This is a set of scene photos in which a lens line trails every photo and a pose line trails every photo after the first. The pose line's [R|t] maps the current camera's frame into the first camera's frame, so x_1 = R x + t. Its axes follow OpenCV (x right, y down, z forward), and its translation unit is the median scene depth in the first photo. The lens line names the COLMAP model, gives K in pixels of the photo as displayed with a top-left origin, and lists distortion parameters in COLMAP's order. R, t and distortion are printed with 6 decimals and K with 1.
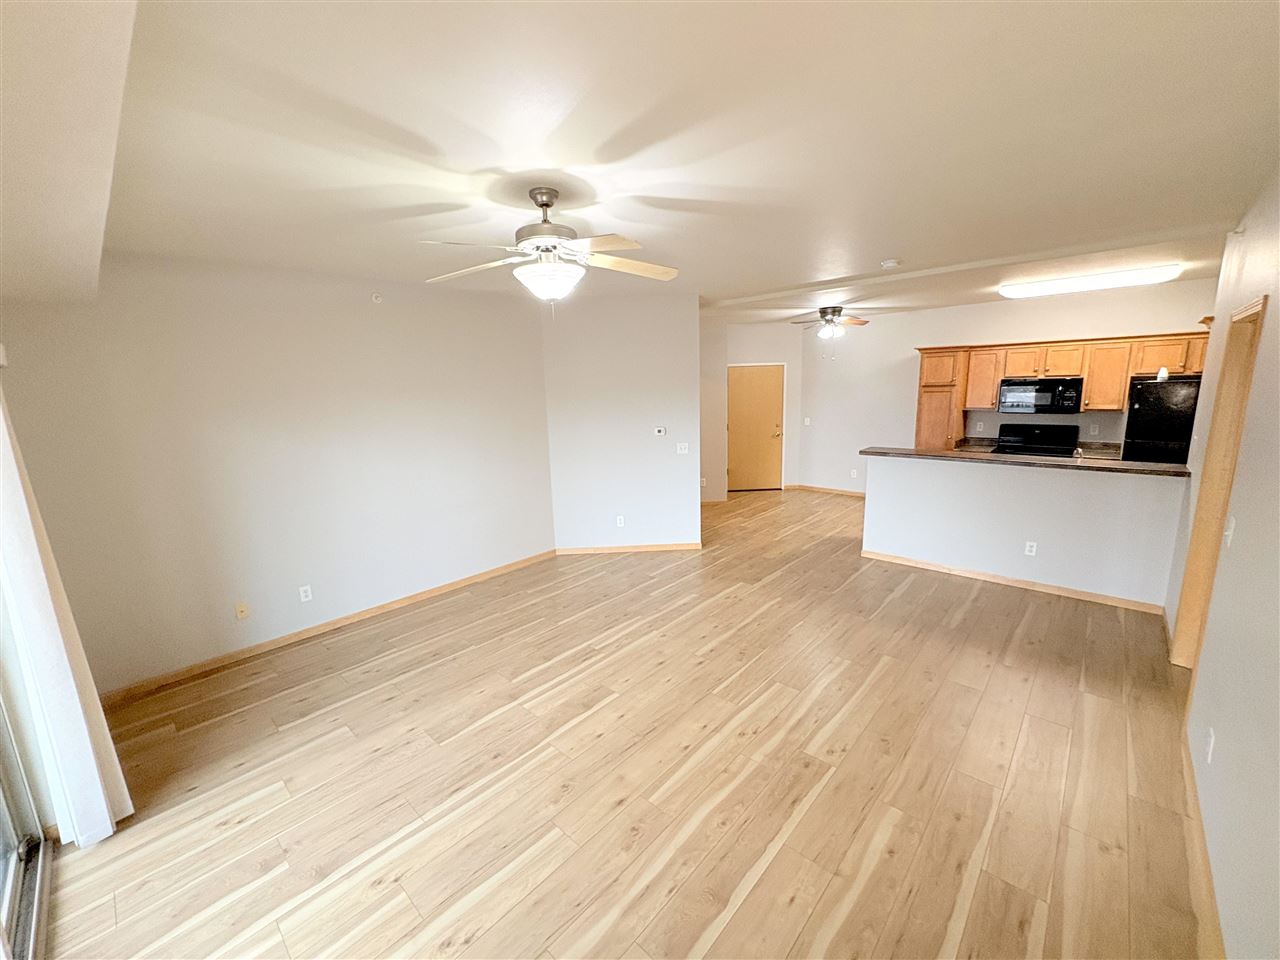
lens RADIAL K [[506.9, 0, 641.0], [0, 506.9, 478.5], [0, 0, 1]] dist [0.000472, 0.000063]
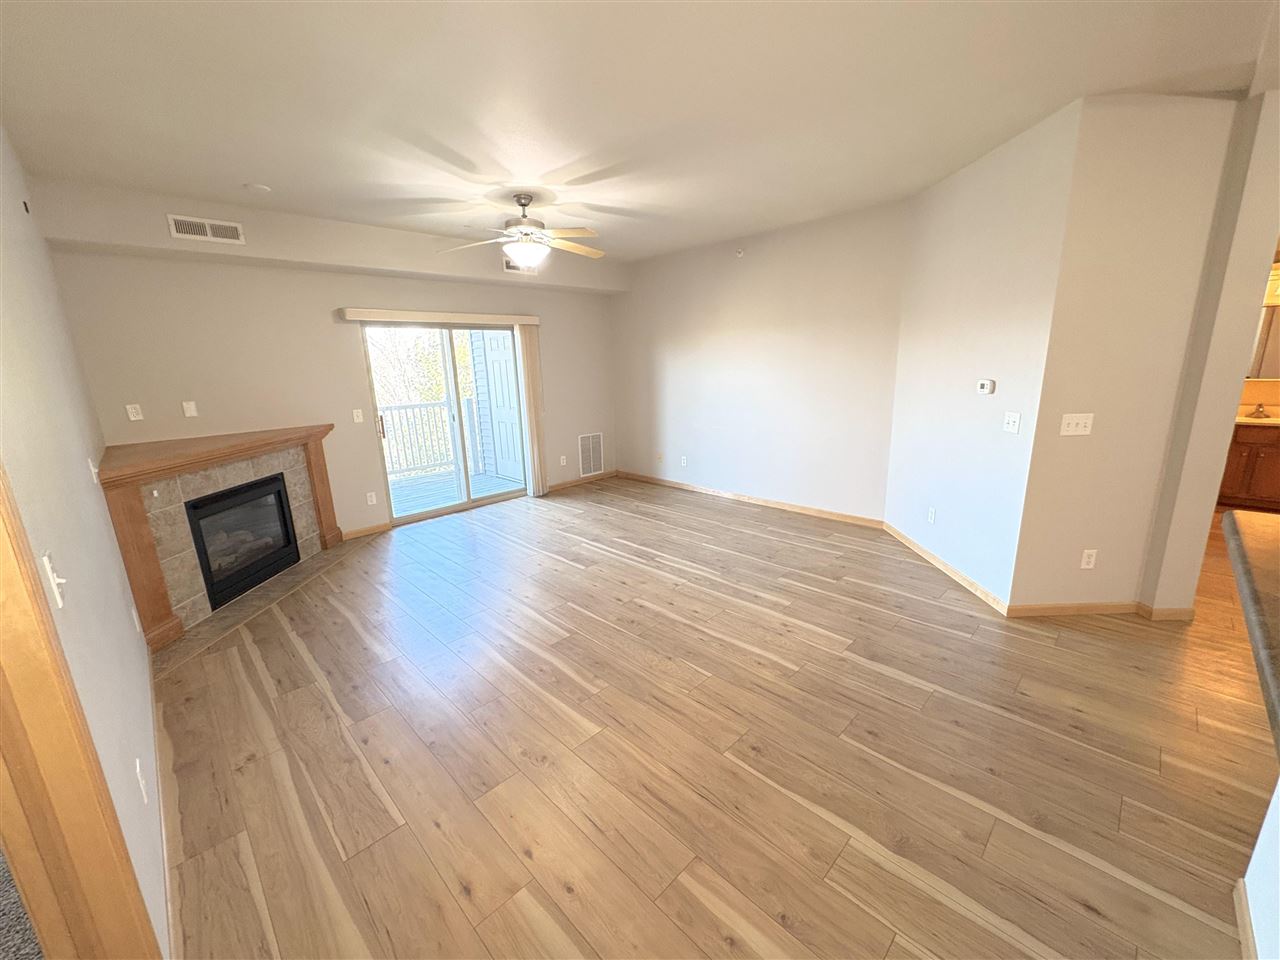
lens RADIAL K [[506.9, 0, 641.0], [0, 506.9, 478.5], [0, 0, 1]] dist [0.000472, 0.000063]
pose [[-0.038283, 0.261790, -0.964365, 0.914093], [-0.149980, 0.952635, 0.264559, -0.124677], [0.987948, 0.154764, 0.002794, 0.893314]]
